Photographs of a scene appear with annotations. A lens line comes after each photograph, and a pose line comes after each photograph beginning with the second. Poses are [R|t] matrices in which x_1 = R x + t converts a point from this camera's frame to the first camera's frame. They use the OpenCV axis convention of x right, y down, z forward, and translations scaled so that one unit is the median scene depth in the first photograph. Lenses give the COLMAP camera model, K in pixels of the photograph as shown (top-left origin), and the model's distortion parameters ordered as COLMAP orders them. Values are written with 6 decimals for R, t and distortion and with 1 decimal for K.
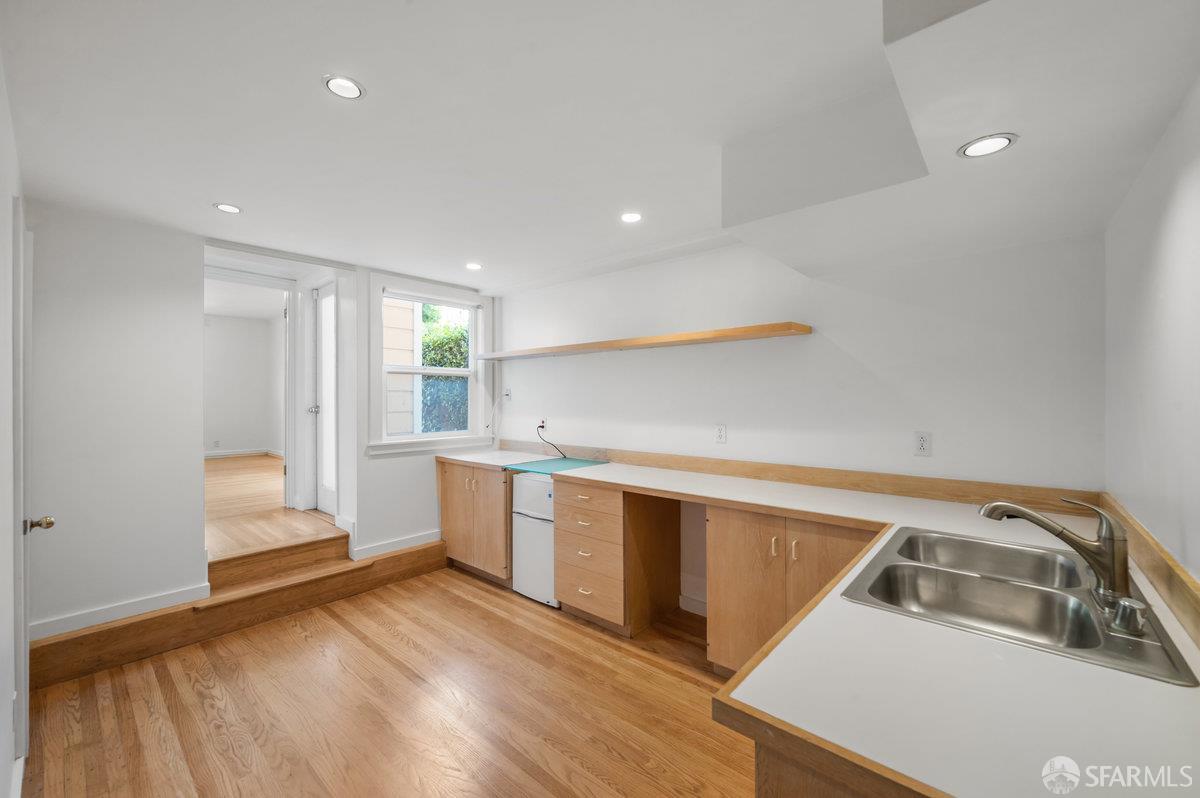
lens RADIAL K [[482.6, 0, 597.7], [0, 482.6, 394.2], [0, 0, 1]] dist [-0.001907, -0.000028]
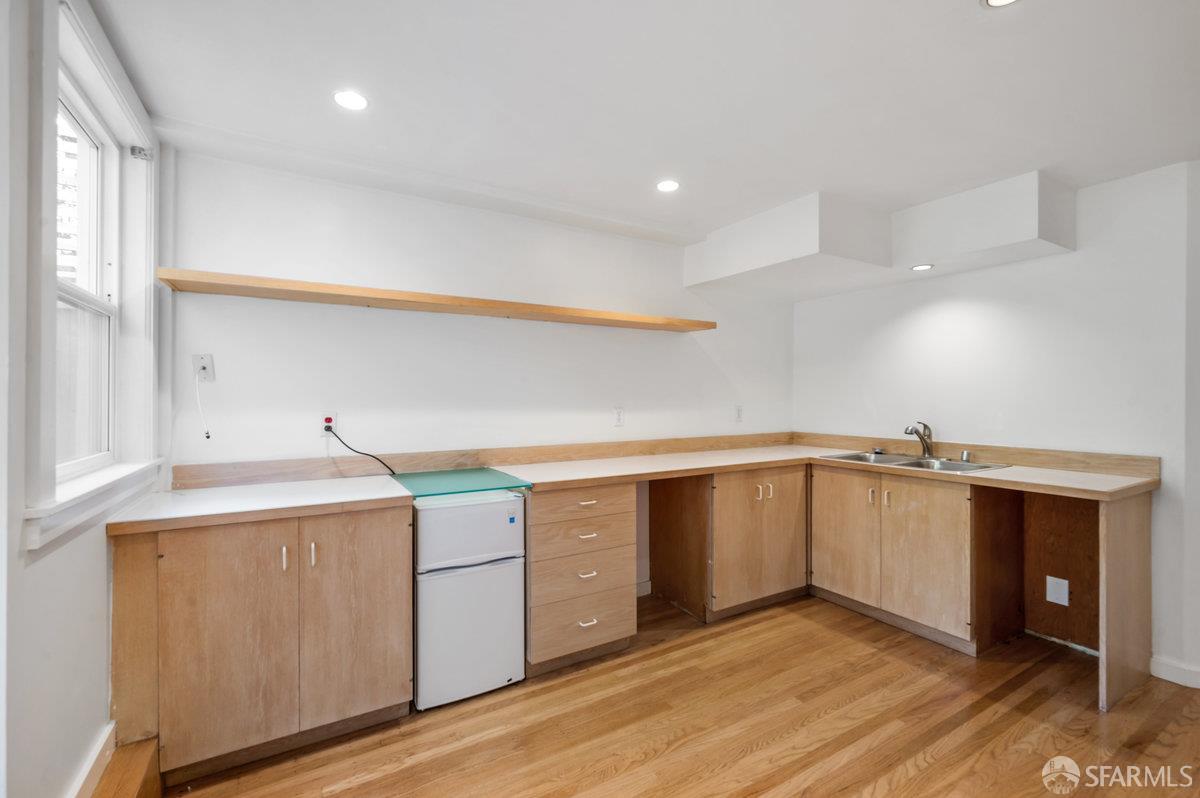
lens RADIAL K [[514.2, 0, 604.3], [0, 514.2, 395.3], [0, 0, 1]] dist [-0.002589, 0.000290]
pose [[0.297154, 0.006397, 0.954808, -0.764327], [-0.005252, 0.999973, -0.005065, 0.040240], [-0.954815, -0.003510, 0.297180, 0.680221]]
